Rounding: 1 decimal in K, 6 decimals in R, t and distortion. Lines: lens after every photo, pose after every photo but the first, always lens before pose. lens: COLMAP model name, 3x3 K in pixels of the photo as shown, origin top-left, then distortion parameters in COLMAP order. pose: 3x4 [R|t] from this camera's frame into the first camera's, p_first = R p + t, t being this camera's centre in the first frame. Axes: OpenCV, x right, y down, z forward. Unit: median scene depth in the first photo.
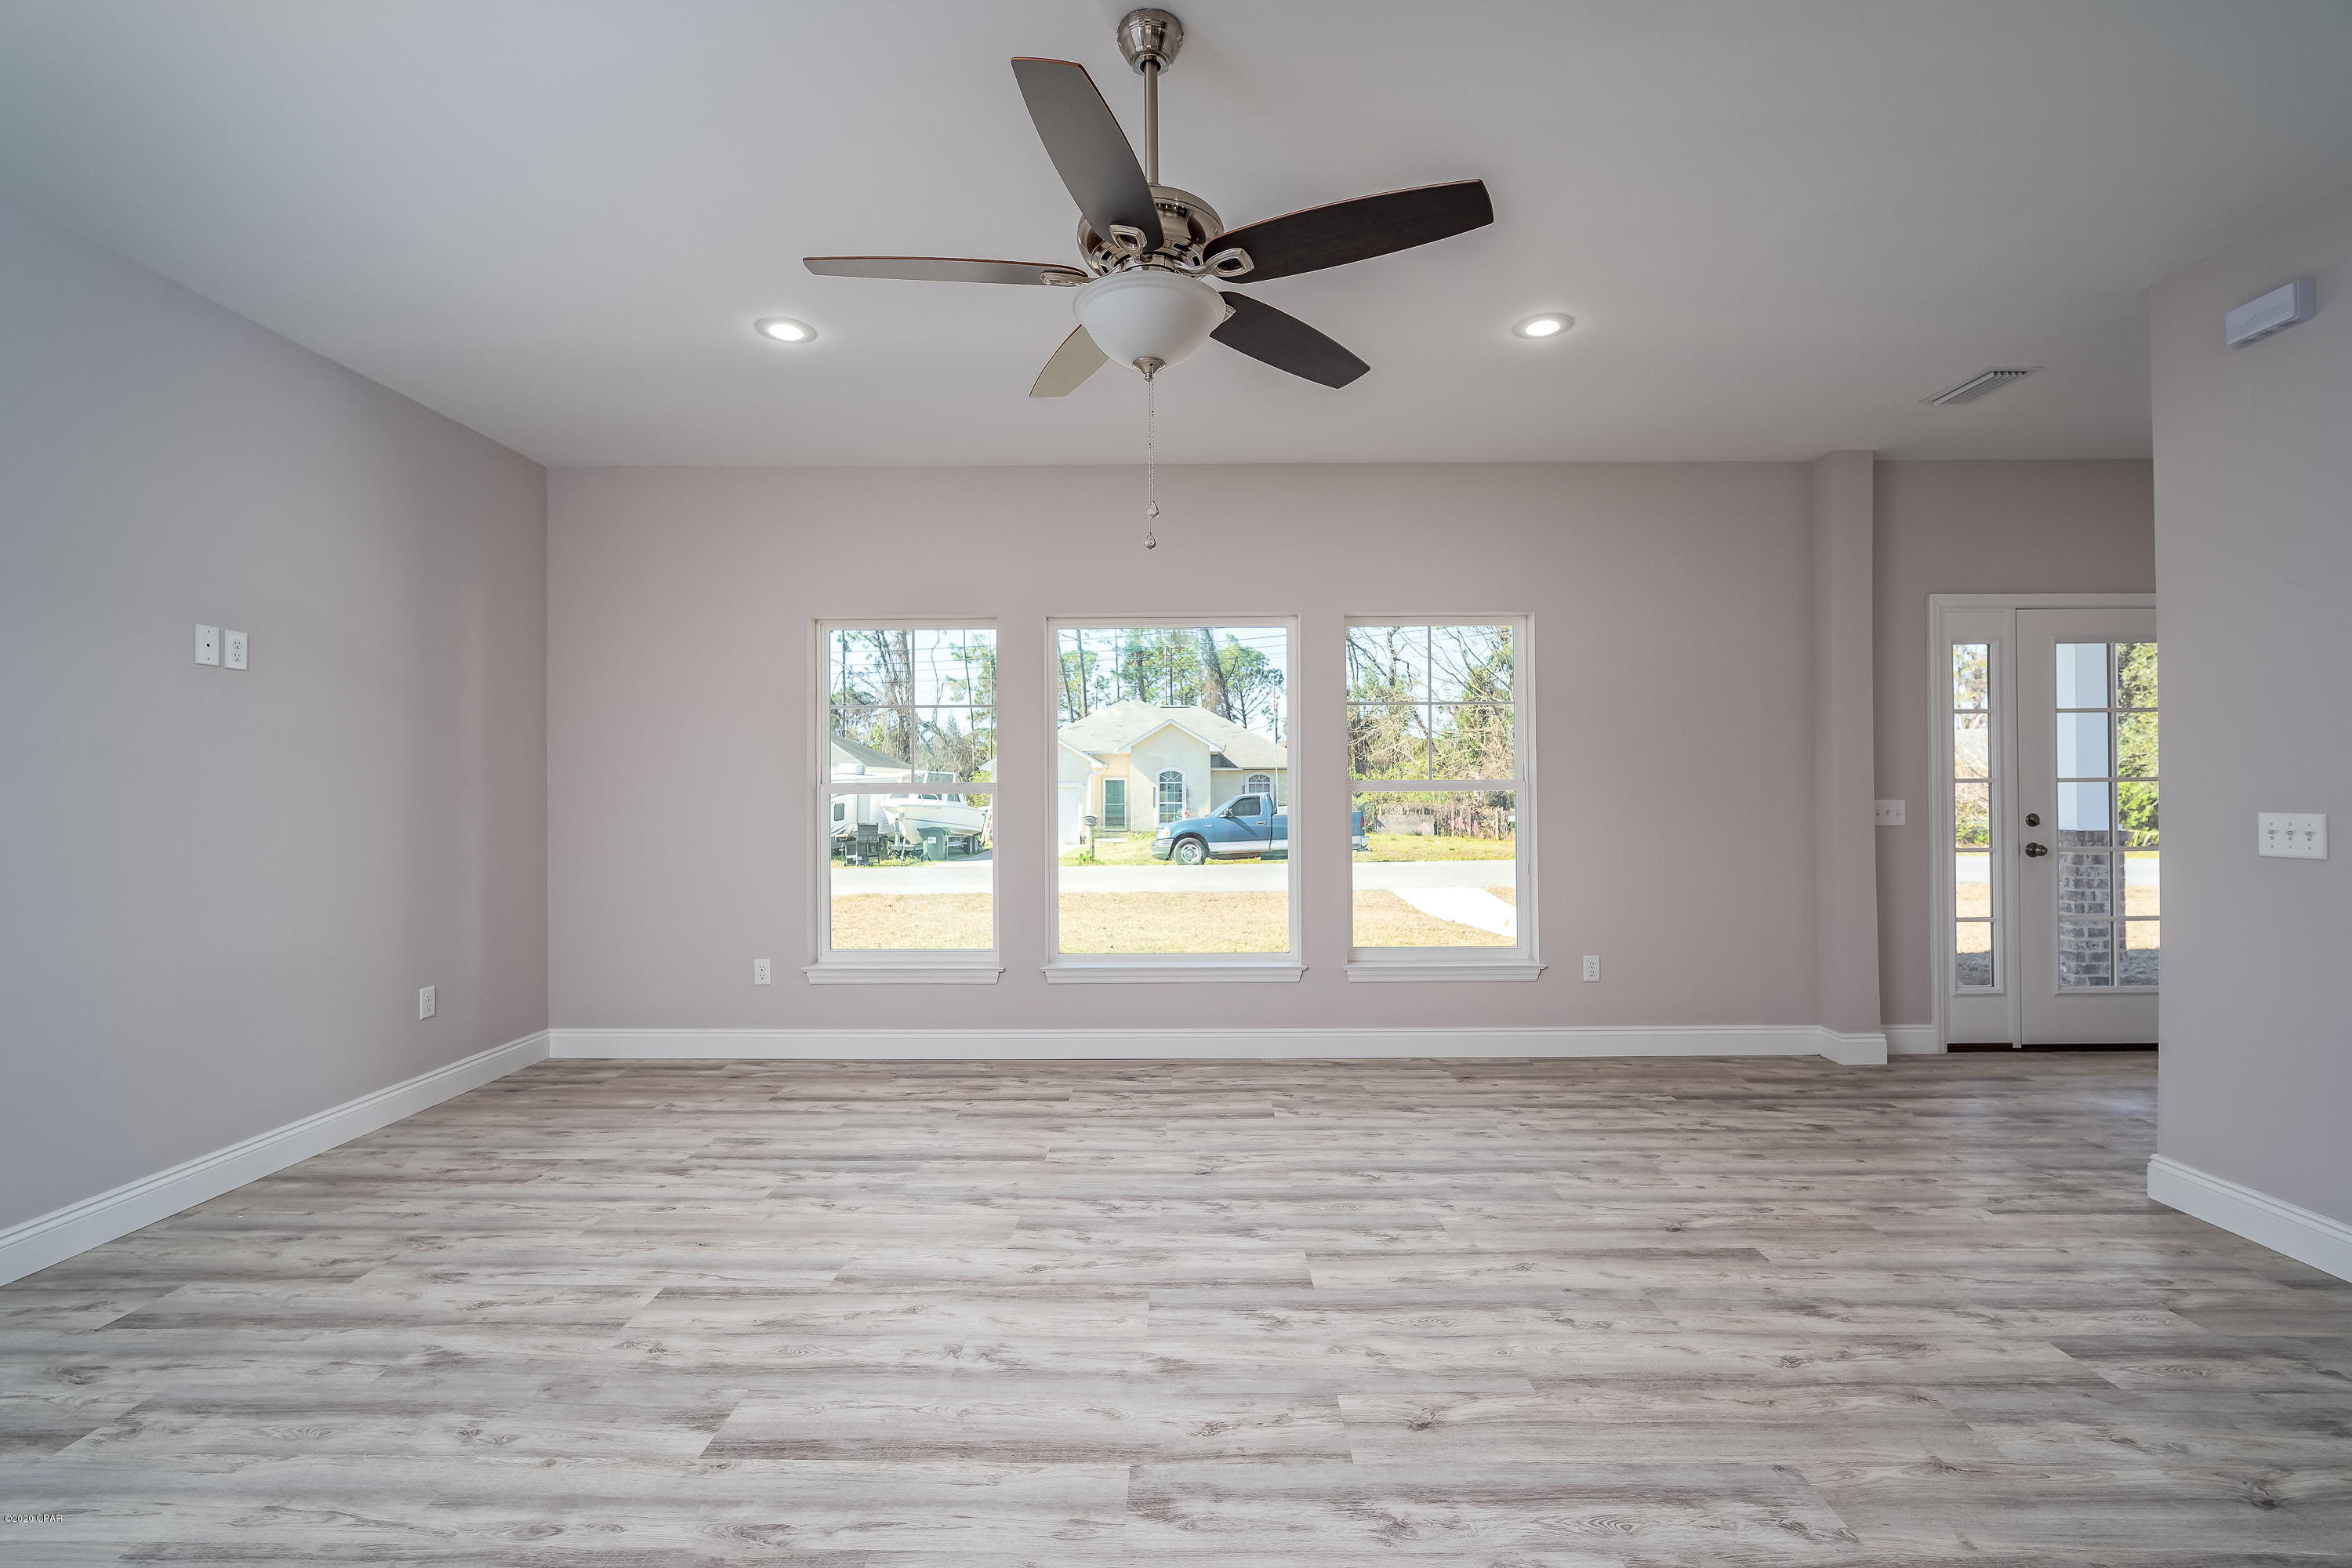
lens RADIAL K [[1023.8, 0, 1193.2], [0, 1023.8, 782.1], [0, 0, 1]] dist [-0.016388, 0.001636]
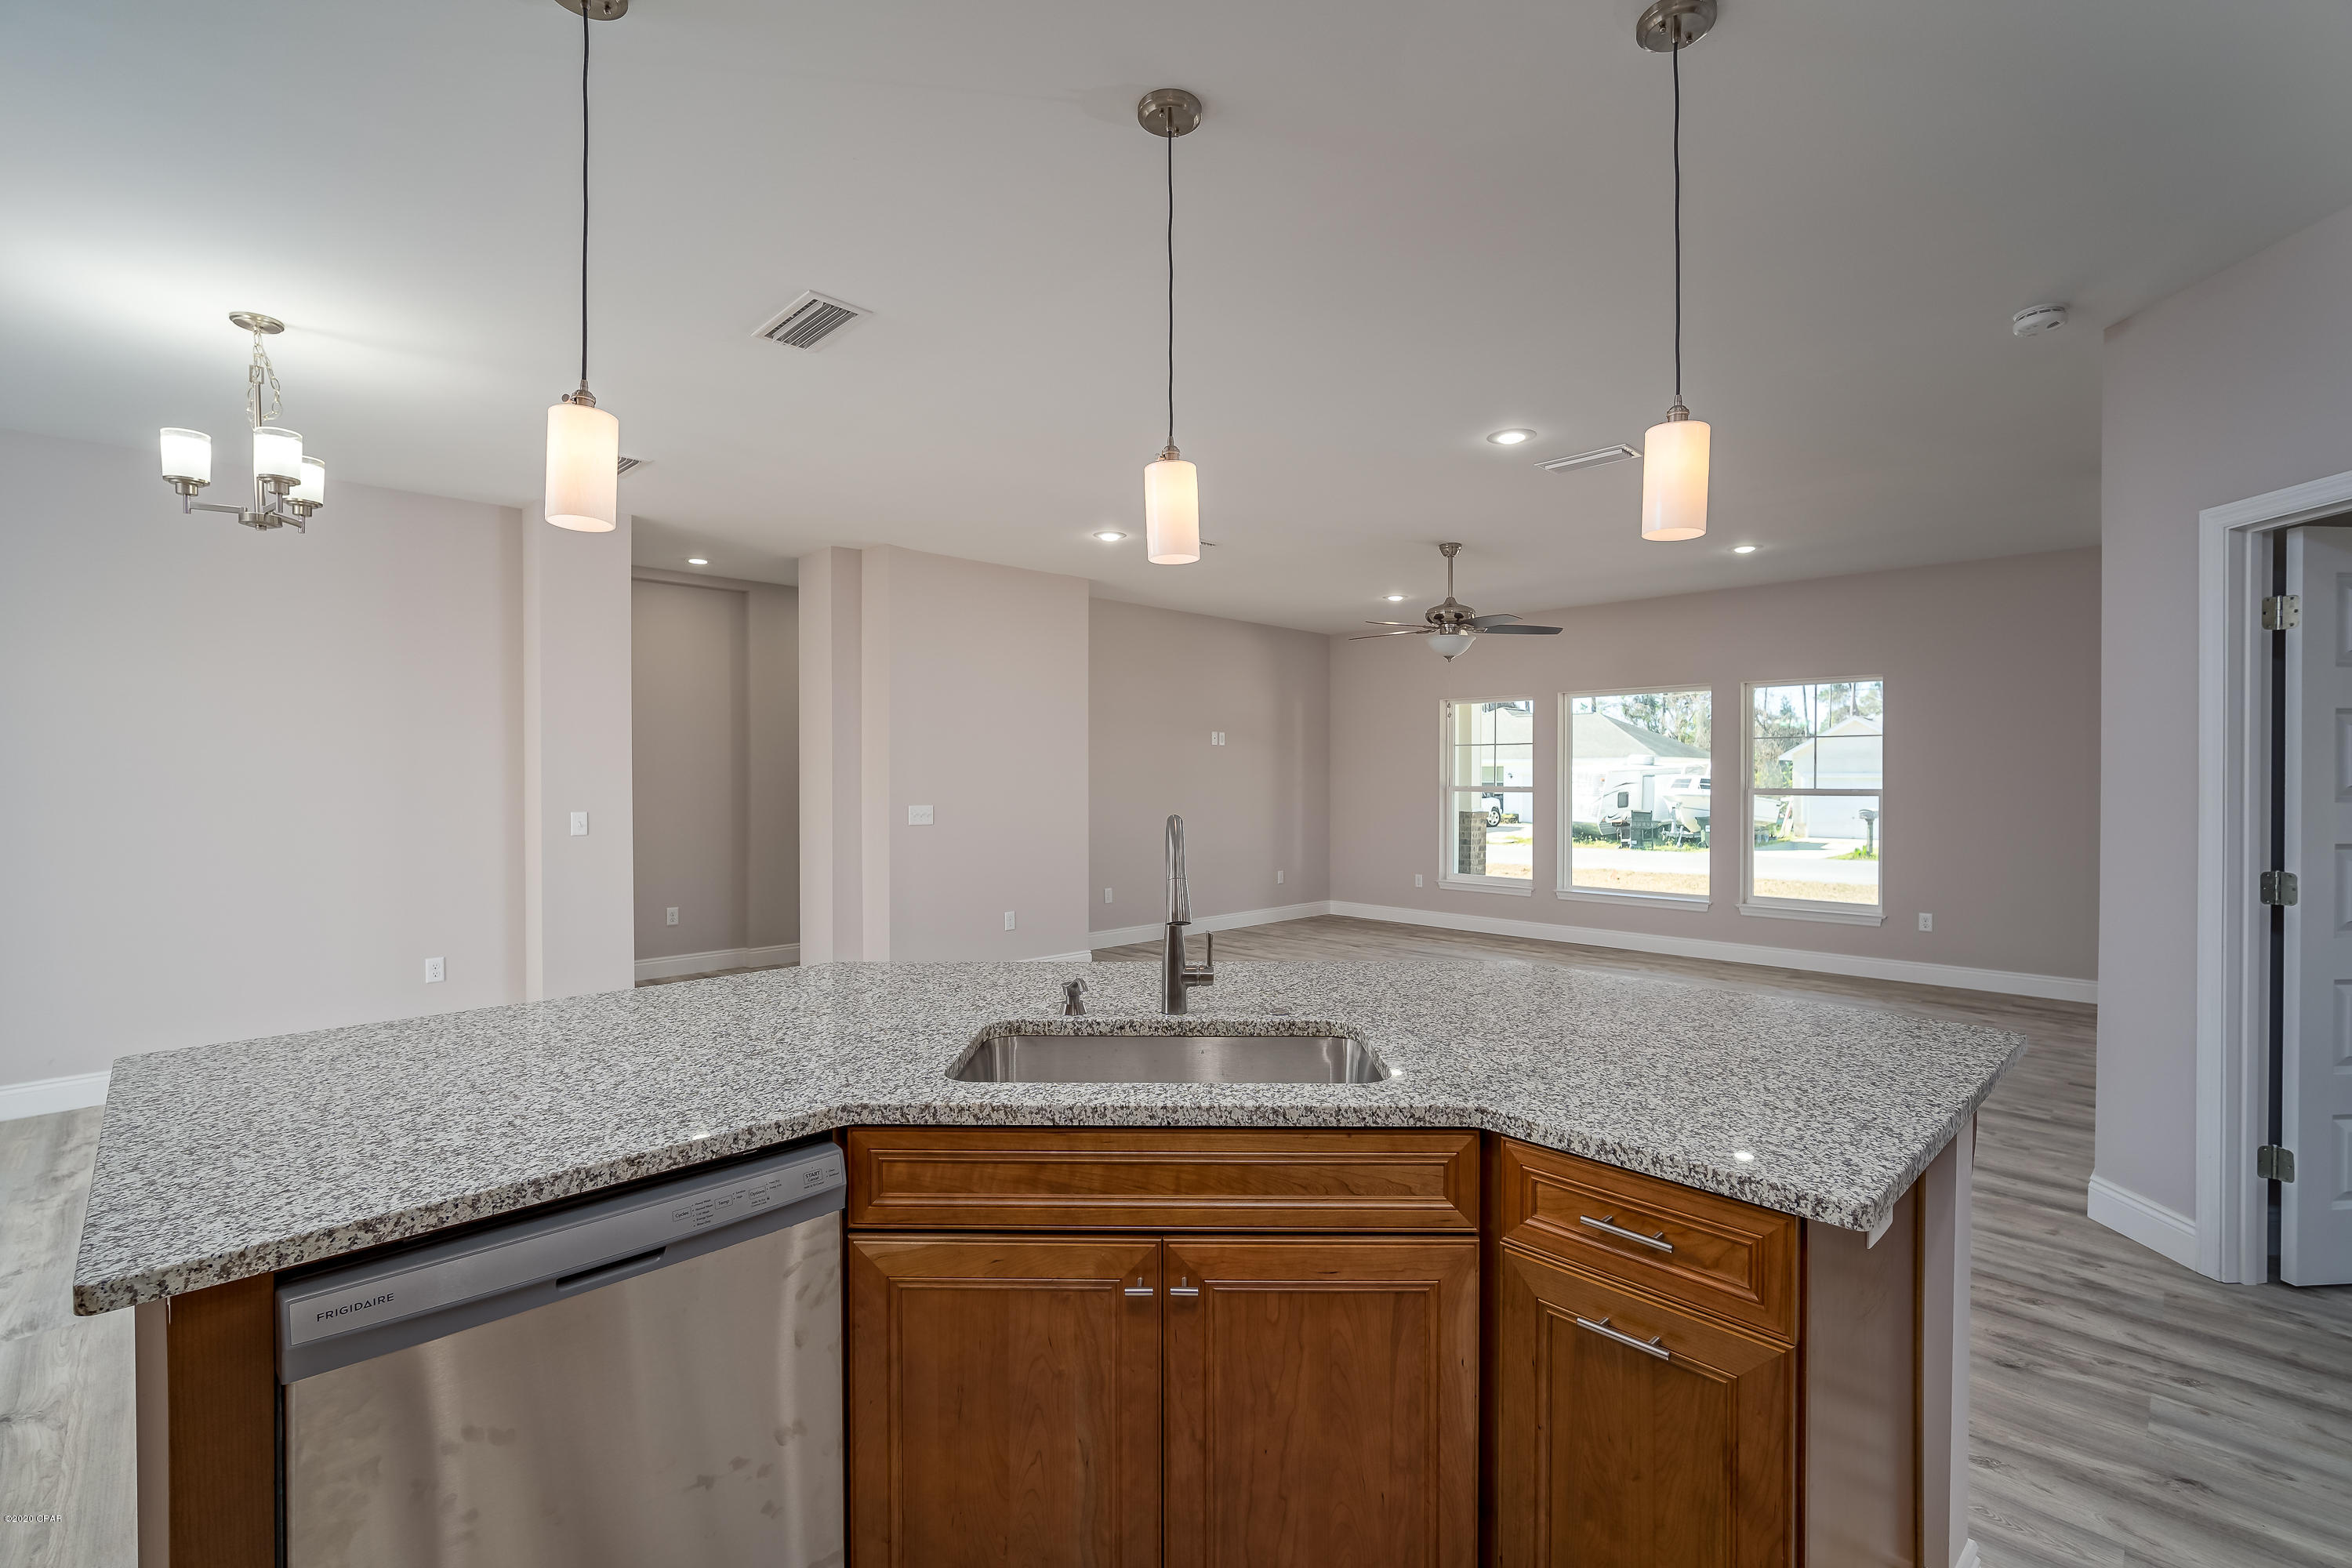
lens RADIAL K [[1023.8, 0, 1191.7], [0, 1023.8, 781.8], [0, 0, 1]] dist [-0.016388, 0.001636]
pose [[0.713066, 0.008109, -0.701050, 1.093417], [0.001259, 0.999917, 0.012846, -0.054355], [0.701096, -0.010042, 0.712996, -1.206033]]
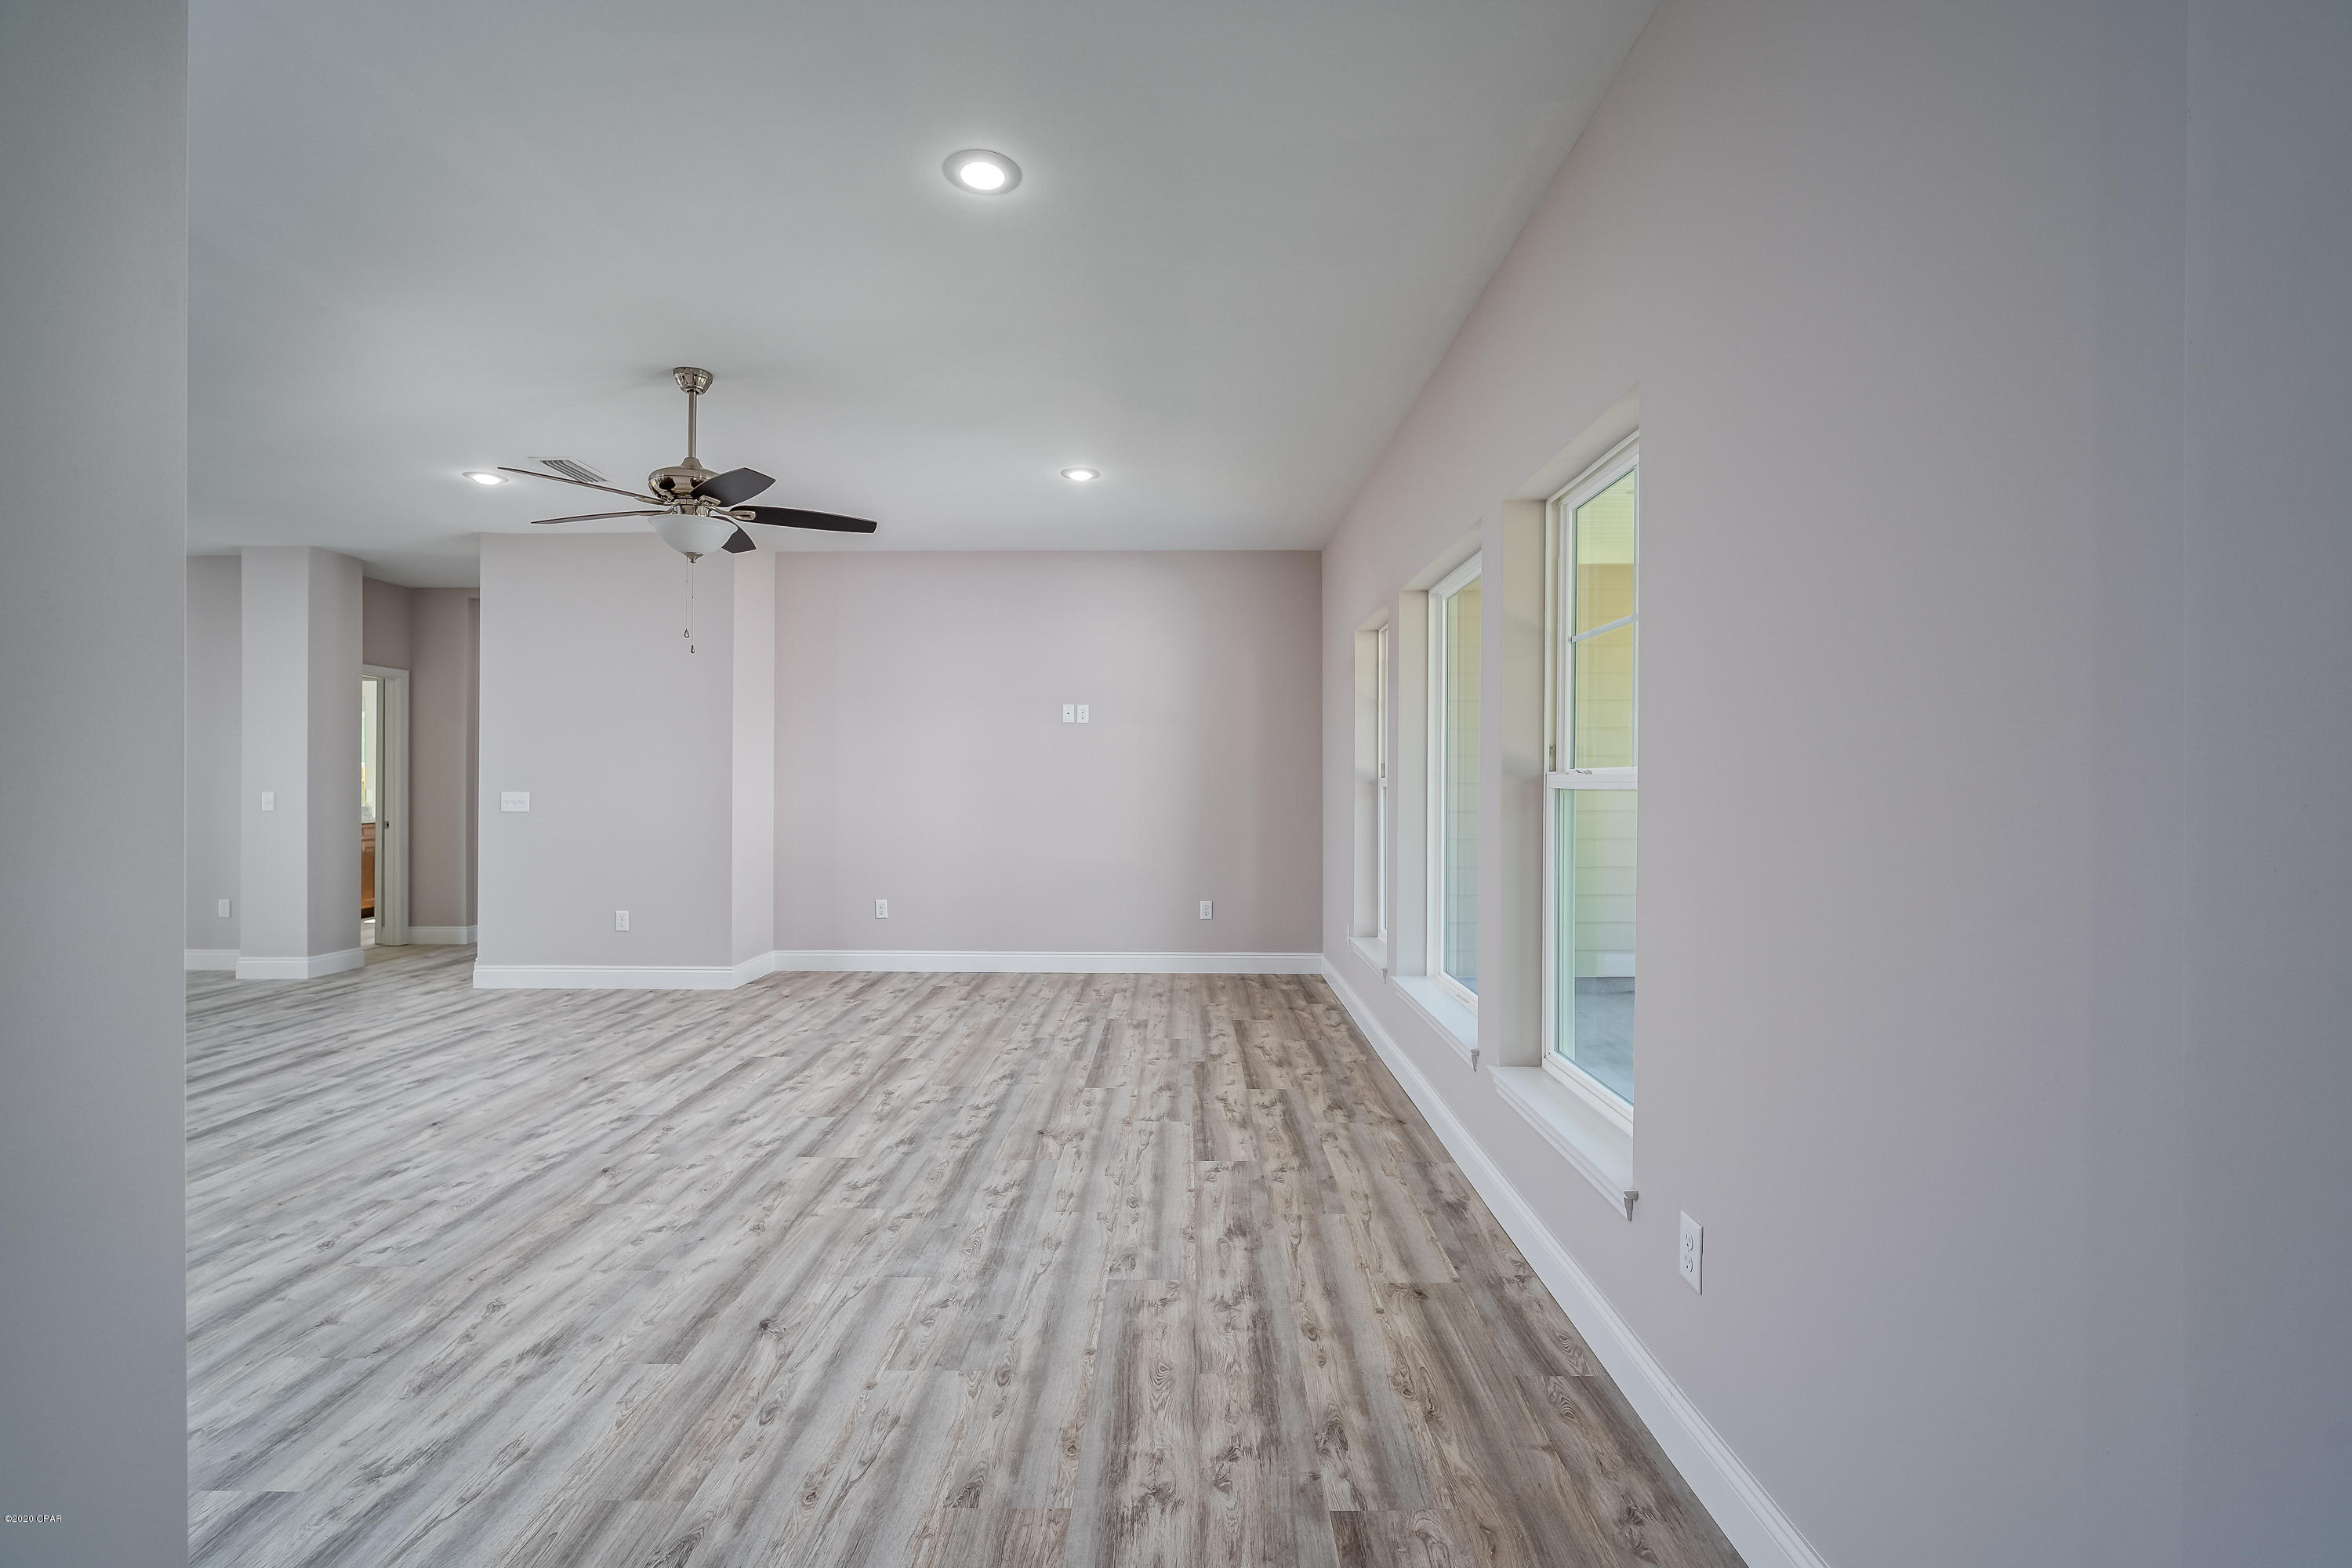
lens RADIAL K [[1023.8, 0, 1165.3], [0, 1023.8, 779.8], [0, 0, 1]] dist [-0.016388, 0.001636]
pose [[-0.009162, 0.000667, -0.999958, 1.276917], [0.005136, 0.999987, 0.000620, 0.004490], [0.999945, -0.005131, -0.009165, 1.322201]]
